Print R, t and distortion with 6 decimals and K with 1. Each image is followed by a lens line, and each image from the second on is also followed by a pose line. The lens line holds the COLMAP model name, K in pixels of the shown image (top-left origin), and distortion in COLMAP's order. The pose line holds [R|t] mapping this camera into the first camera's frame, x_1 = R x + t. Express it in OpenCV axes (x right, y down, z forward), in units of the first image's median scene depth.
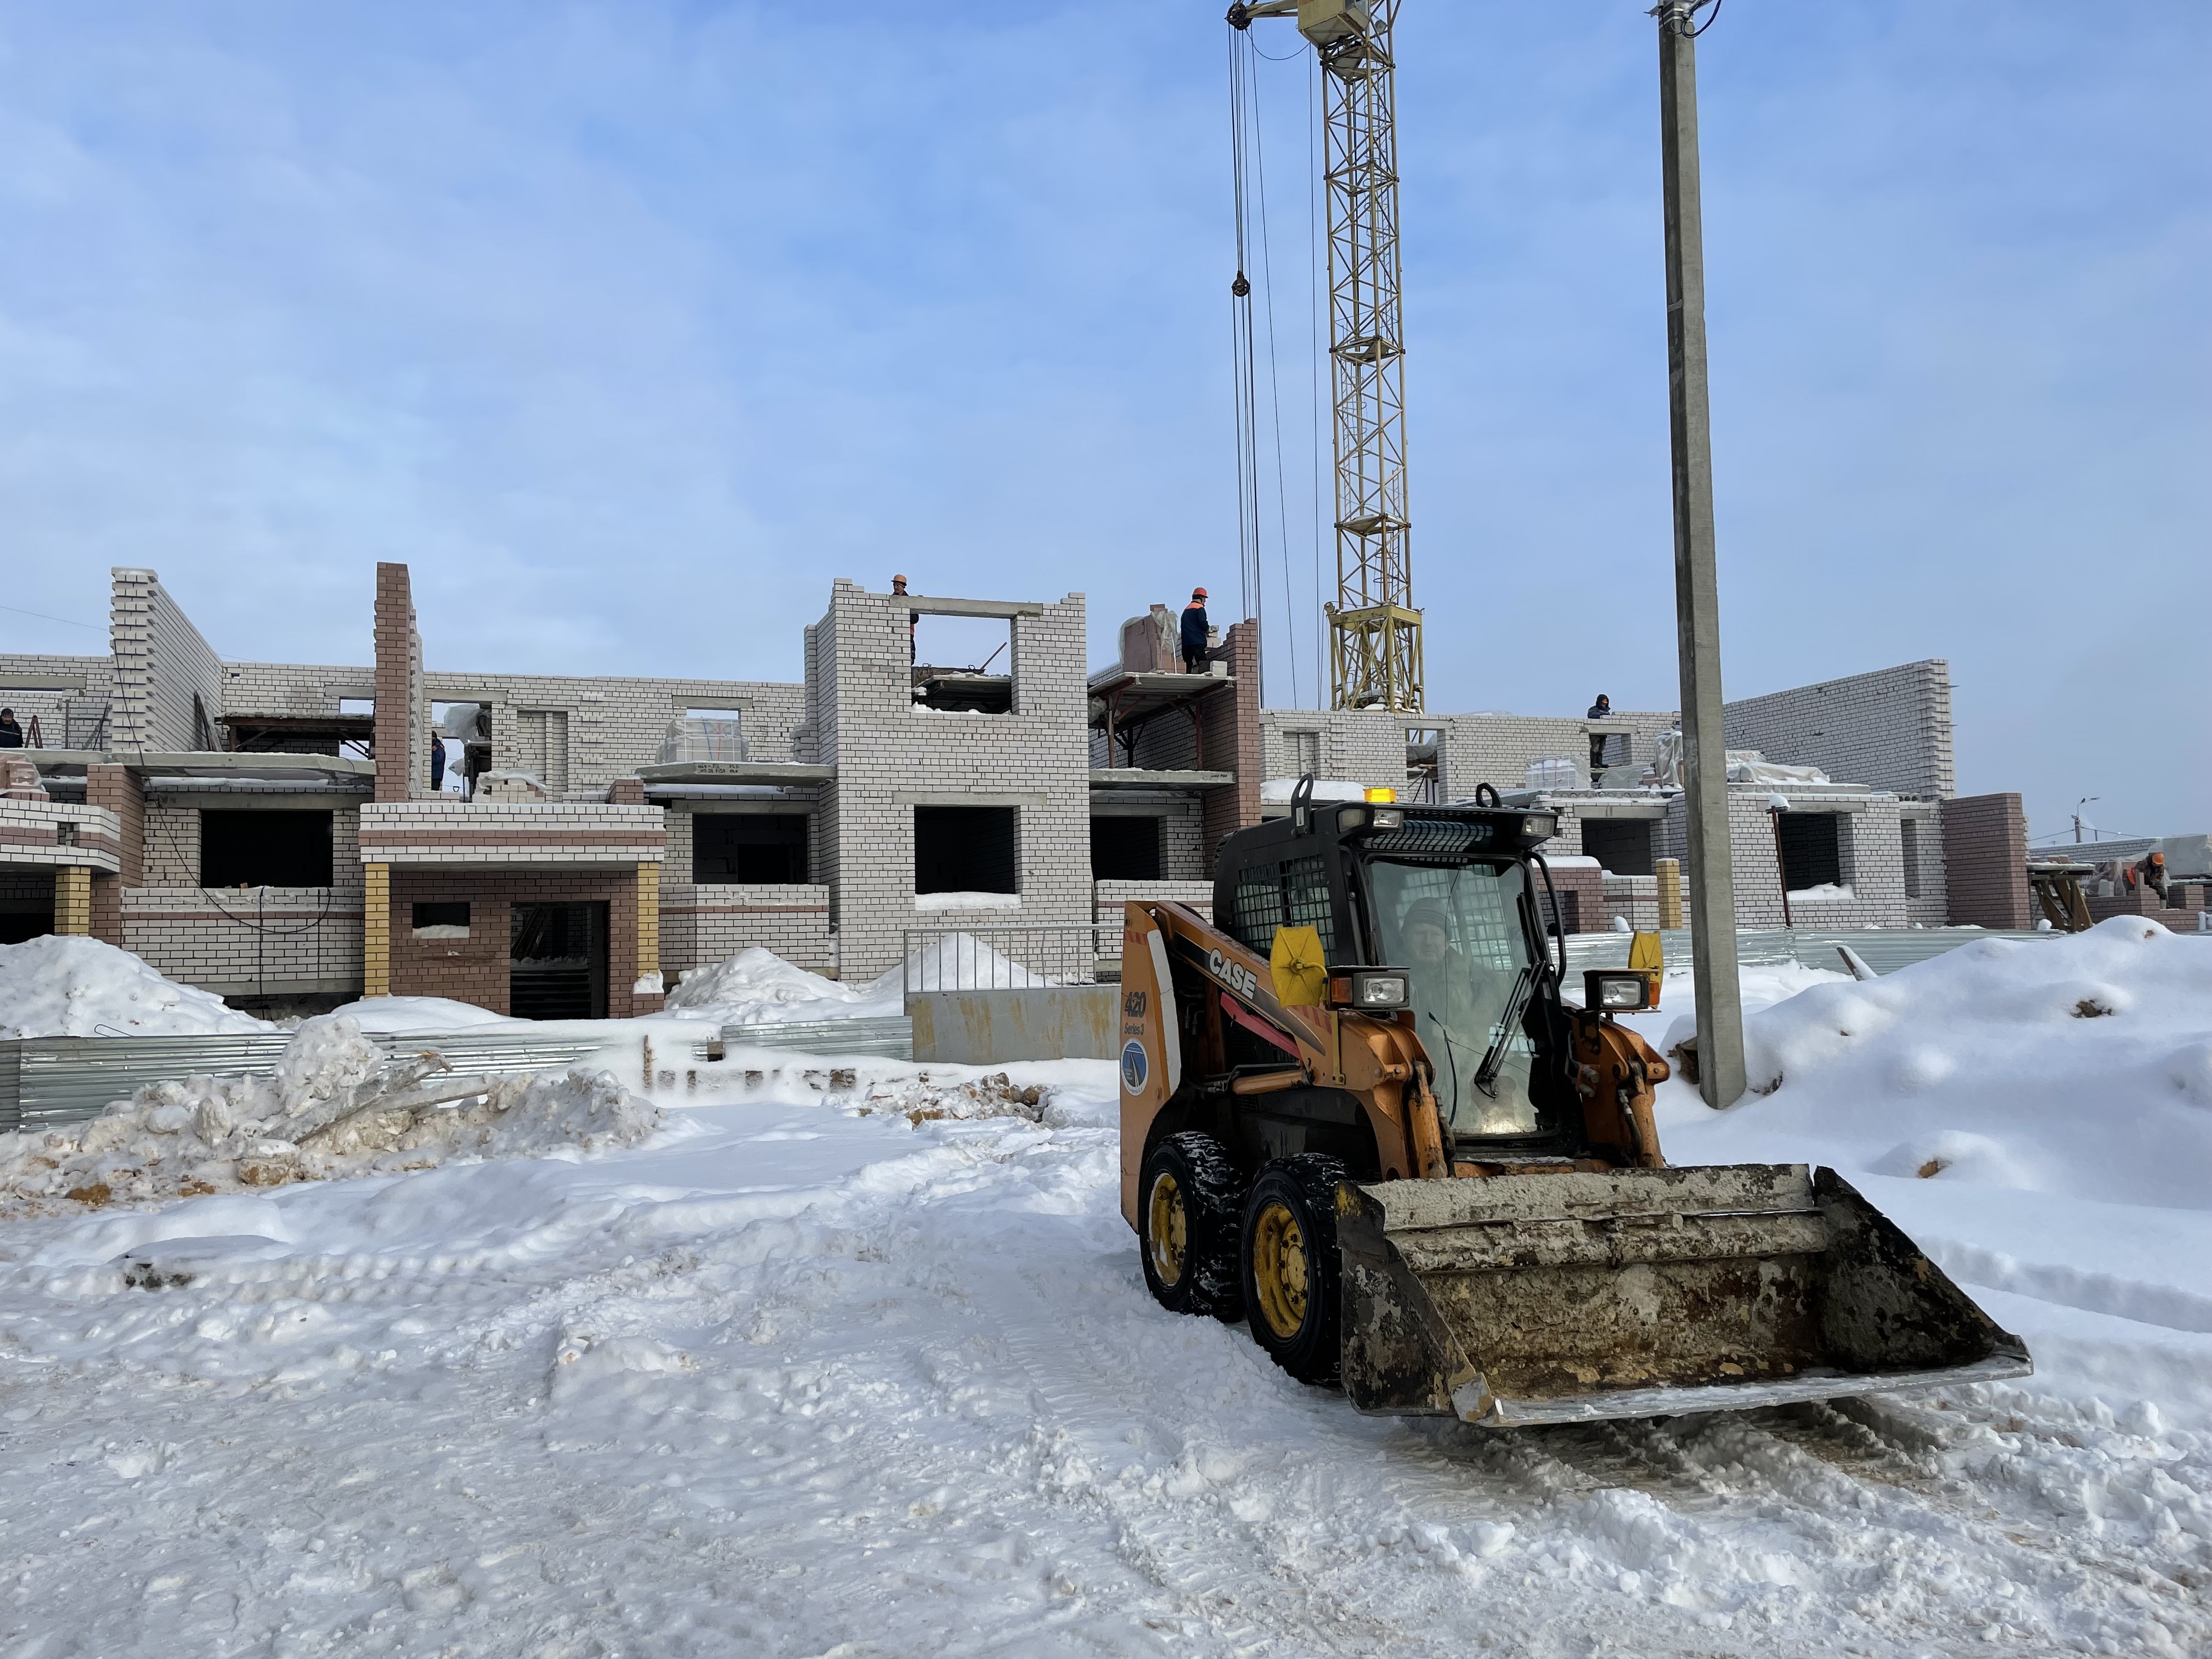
lens RADIAL K [[1697.8, 0, 1151.7], [0, 1697.8, 833.9], [0, 0, 1]] dist [0.136559, -0.211479]
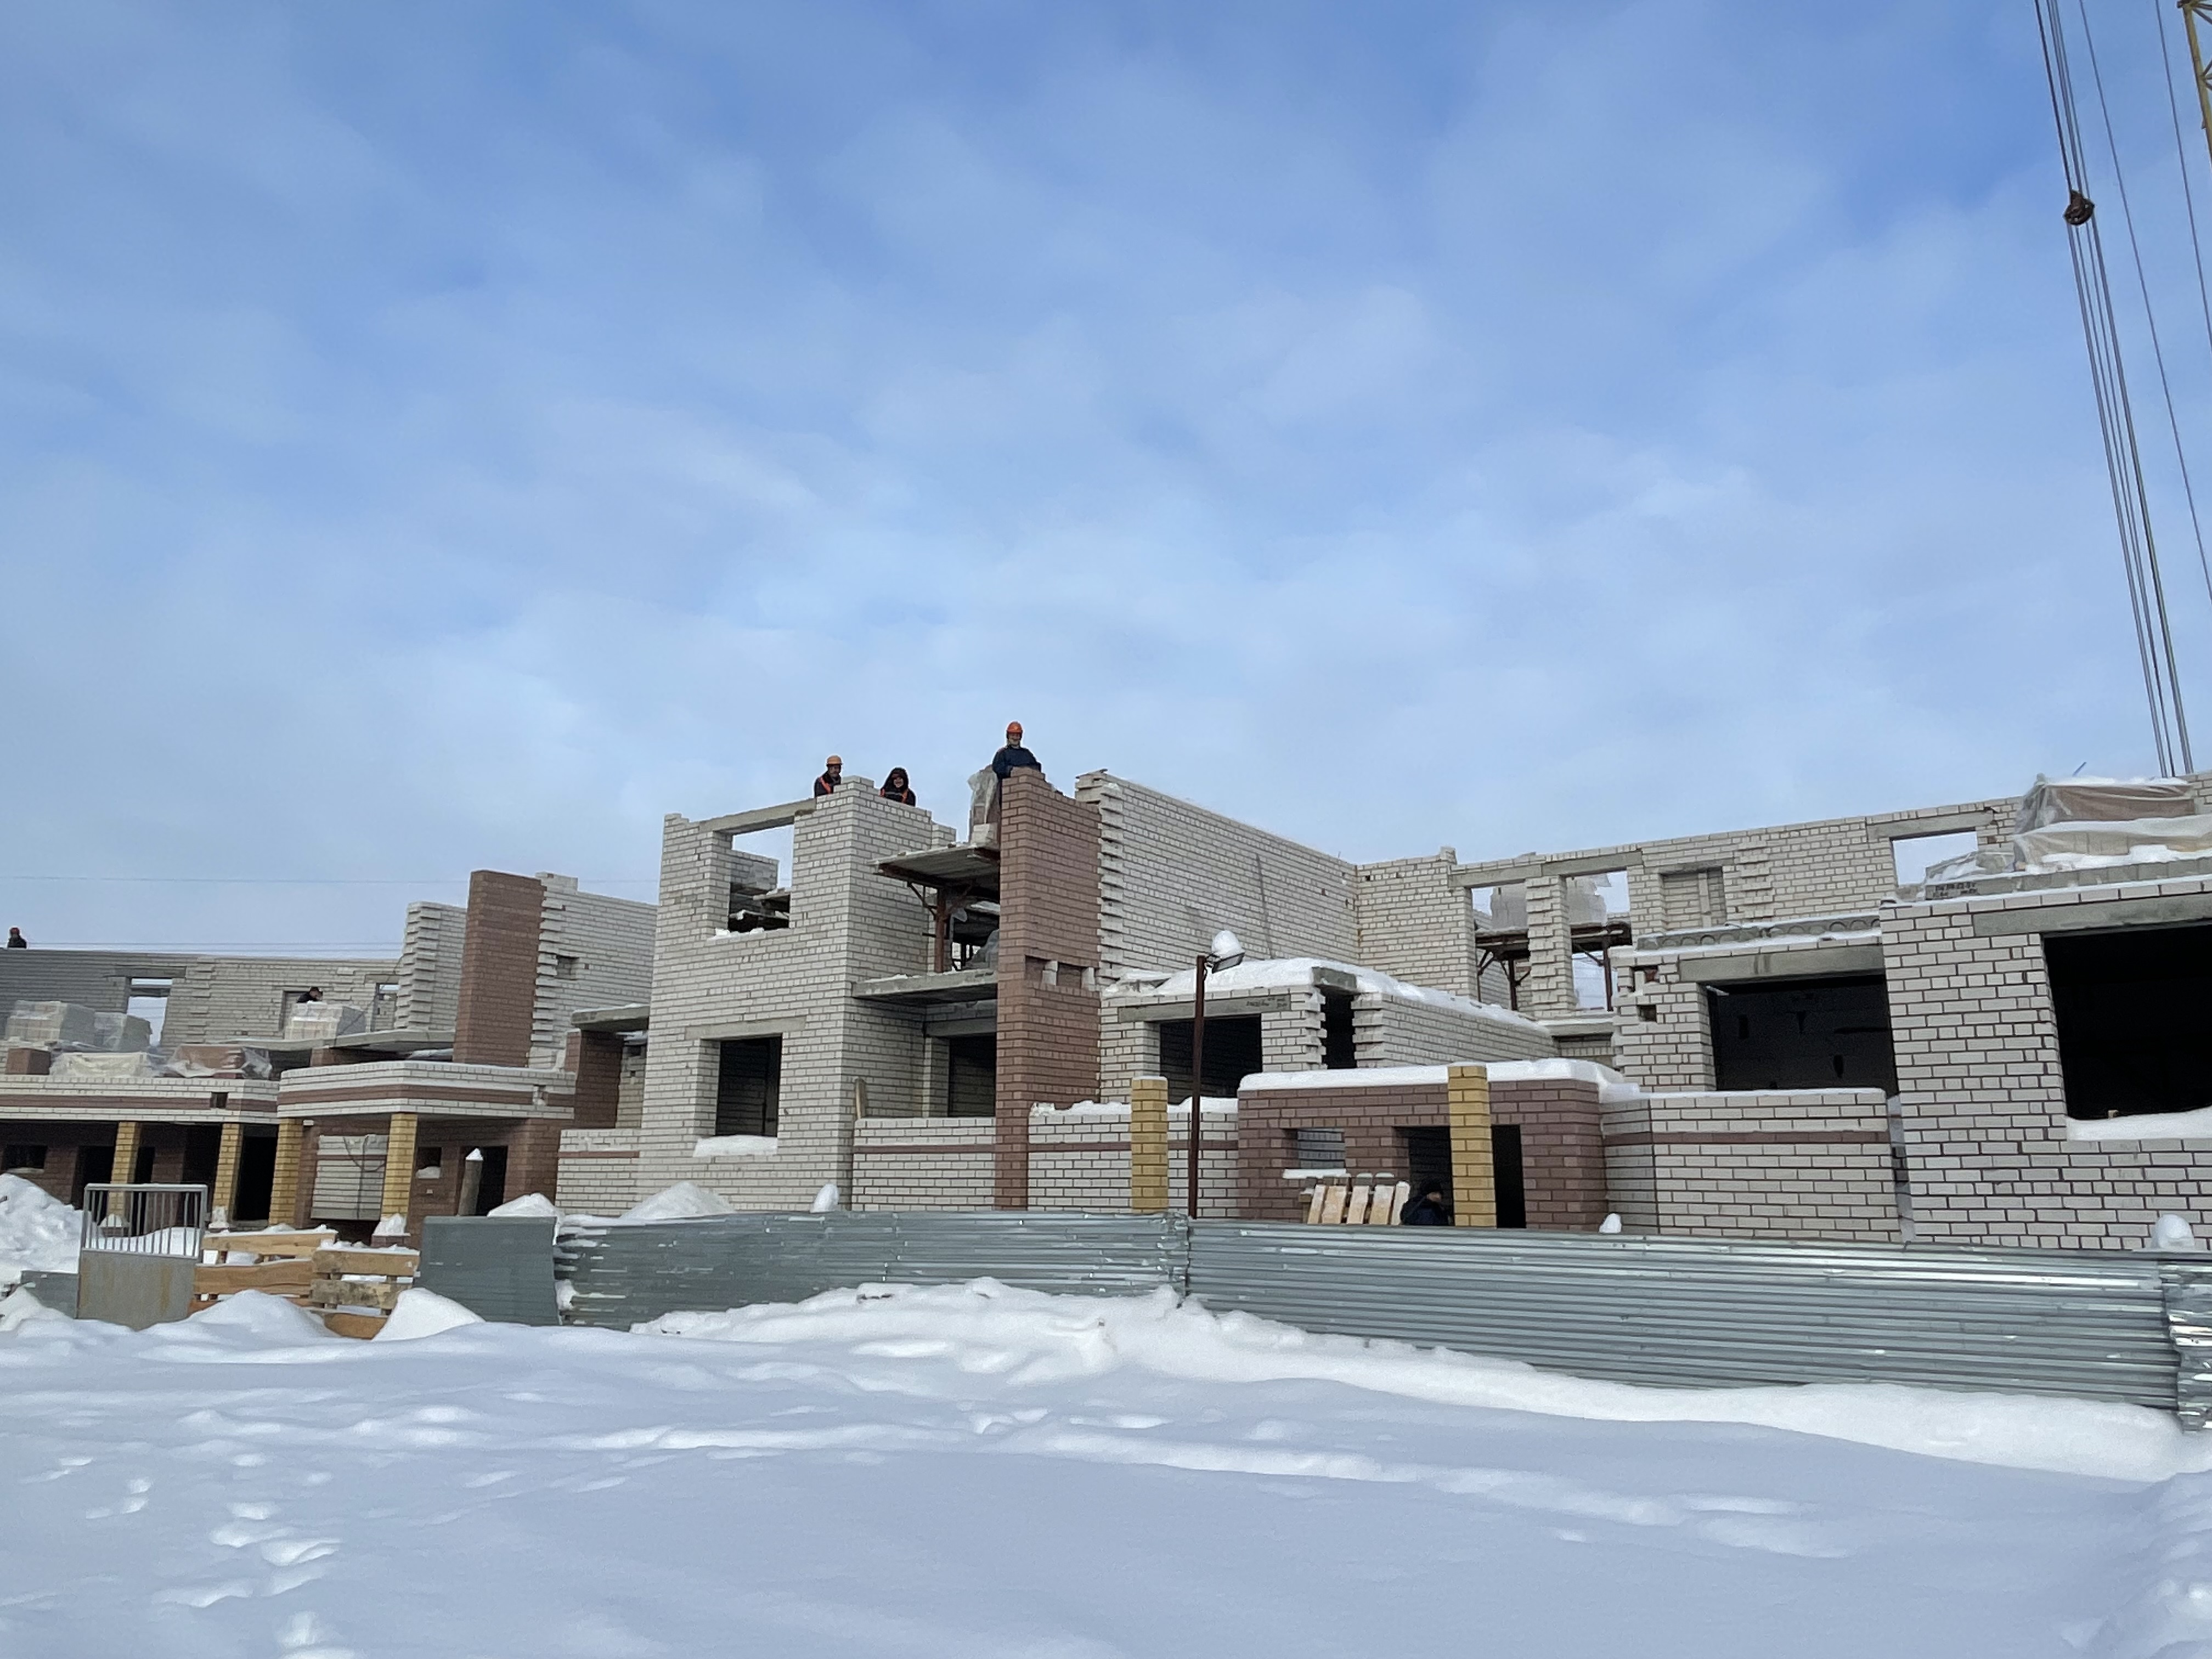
lens RADIAL K [[1570.3, 0, 1106.0], [0, 1570.3, 829.5], [0, 0, 1]] dist [0.030642, -0.058638]
pose [[0.528408, -0.161394, -0.833509, 0.687479], [0.044779, 0.985696, -0.162475, 0.018393], [0.847809, 0.048530, 0.528077, 0.707846]]
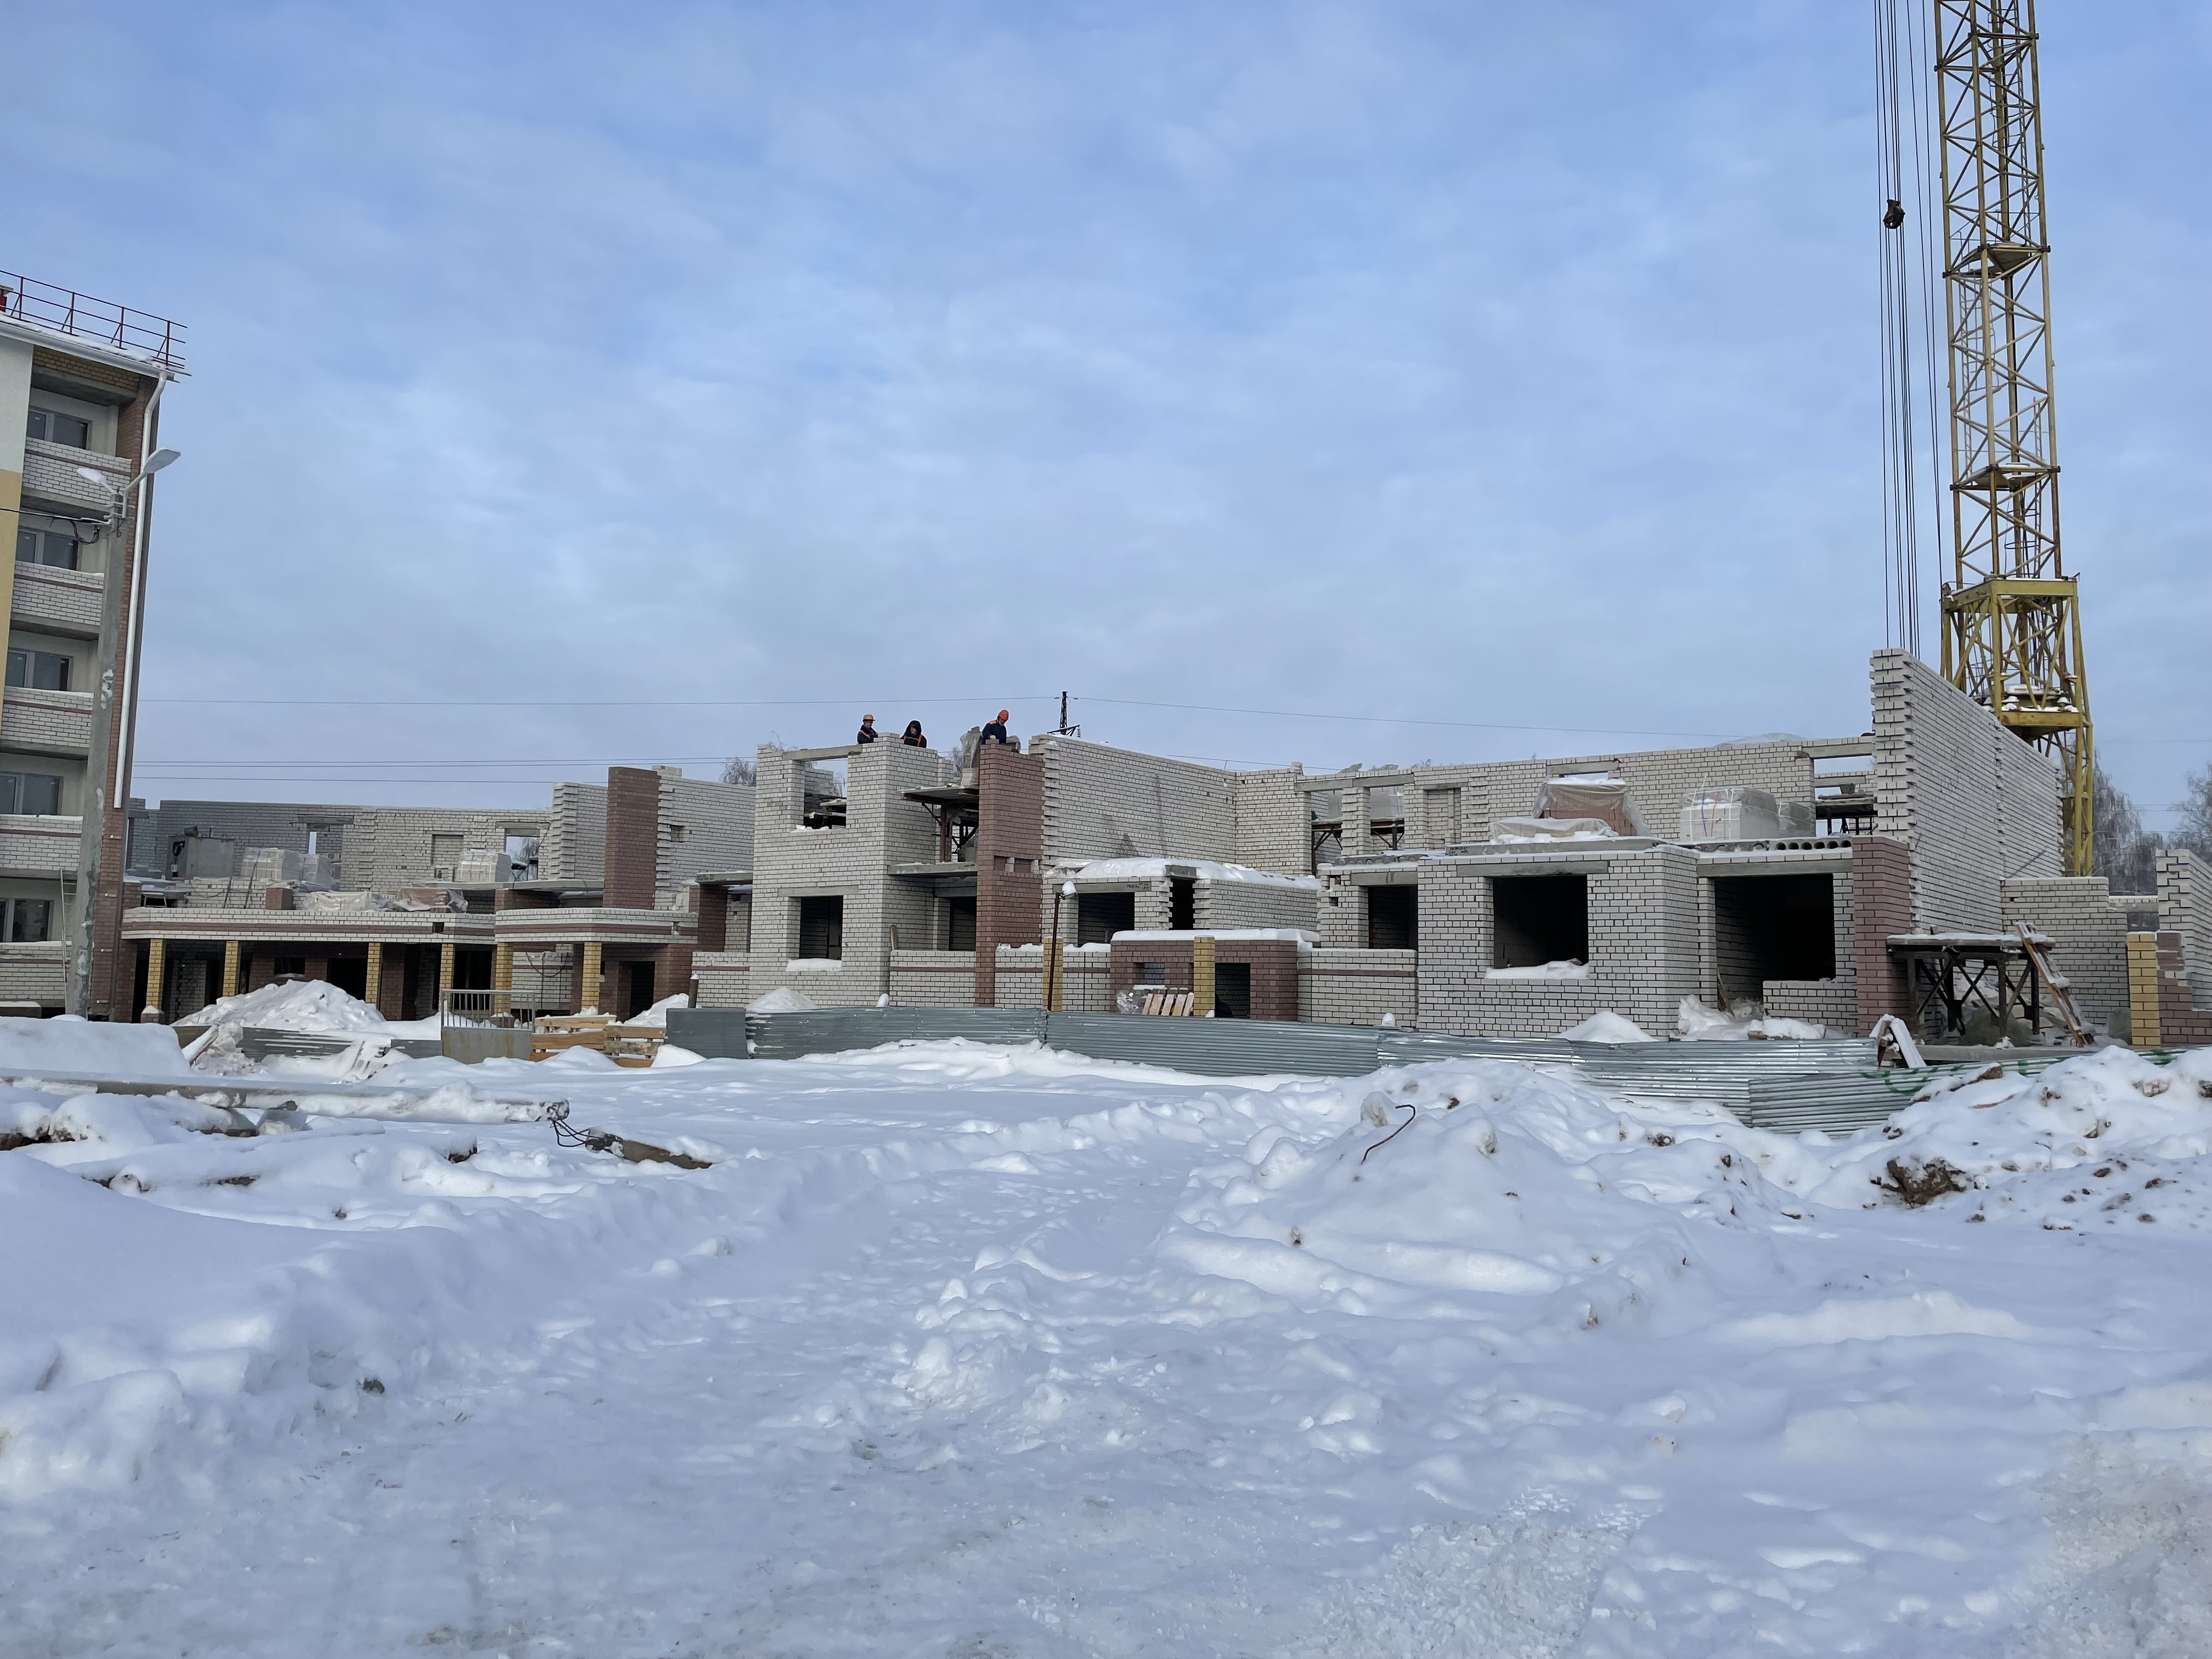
lens RADIAL K [[1697.8, 0, 1151.7], [0, 1697.8, 833.9], [0, 0, 1]] dist [0.136559, -0.211479]
pose [[0.535107, -0.040693, -0.843804, 1.202650], [0.035956, 0.999031, -0.025377, -0.022151], [0.844019, -0.016760, 0.536051, 0.473648]]
